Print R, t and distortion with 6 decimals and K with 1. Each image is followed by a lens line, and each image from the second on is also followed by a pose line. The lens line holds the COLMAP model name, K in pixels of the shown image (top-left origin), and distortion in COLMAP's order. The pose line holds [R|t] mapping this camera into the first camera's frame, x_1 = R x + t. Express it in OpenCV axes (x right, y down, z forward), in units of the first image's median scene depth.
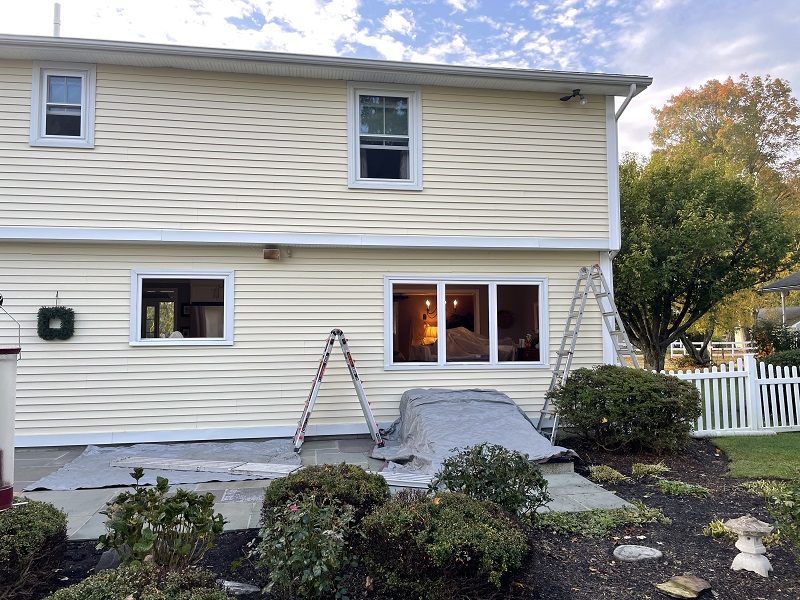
lens RADIAL K [[608.0, 0, 400.0], [0, 608.0, 300.0], [0, 0, 1]] dist [0.094552, -0.103462]
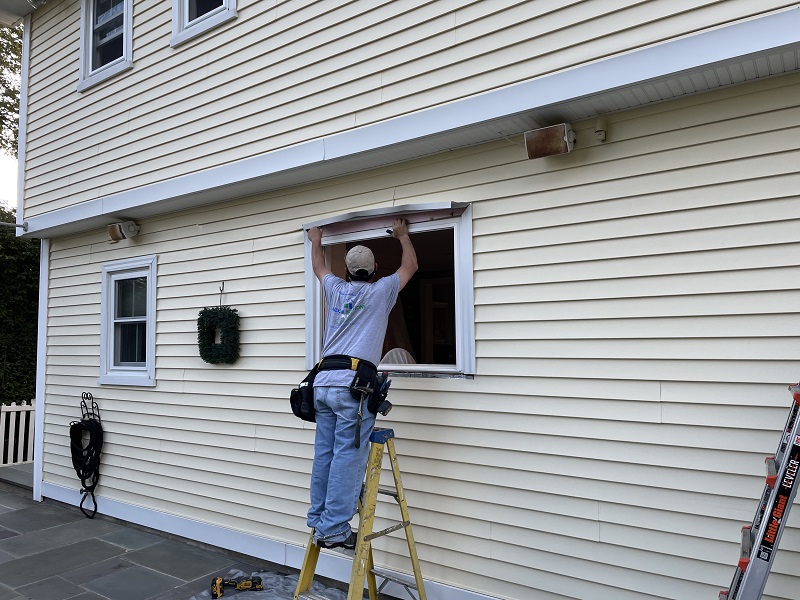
lens RADIAL K [[608.0, 0, 400.0], [0, 608.0, 300.0], [0, 0, 1]] dist [0.094552, -0.103462]
pose [[0.703408, -0.047383, -0.709205, -0.015446], [0.049277, 0.998626, -0.017845, 0.019744], [0.709076, -0.022395, 0.704776, 0.618148]]
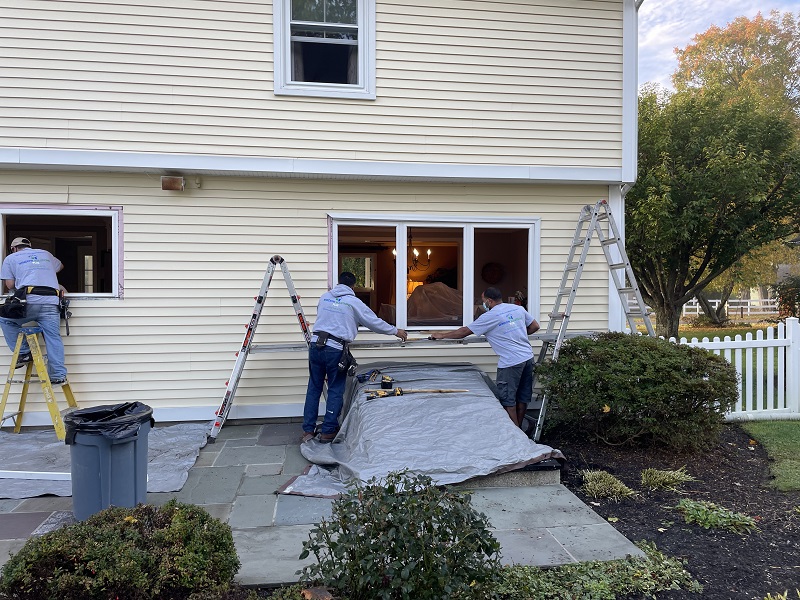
lens RADIAL K [[608.0, 0, 400.0], [0, 608.0, 300.0], [0, 0, 1]] dist [0.094552, -0.103462]
pose [[0.999856, 0.007601, -0.015192, 0.075760], [-0.006468, 0.997292, 0.073261, 0.010253], [0.015708, -0.073152, 0.997197, 0.213920]]
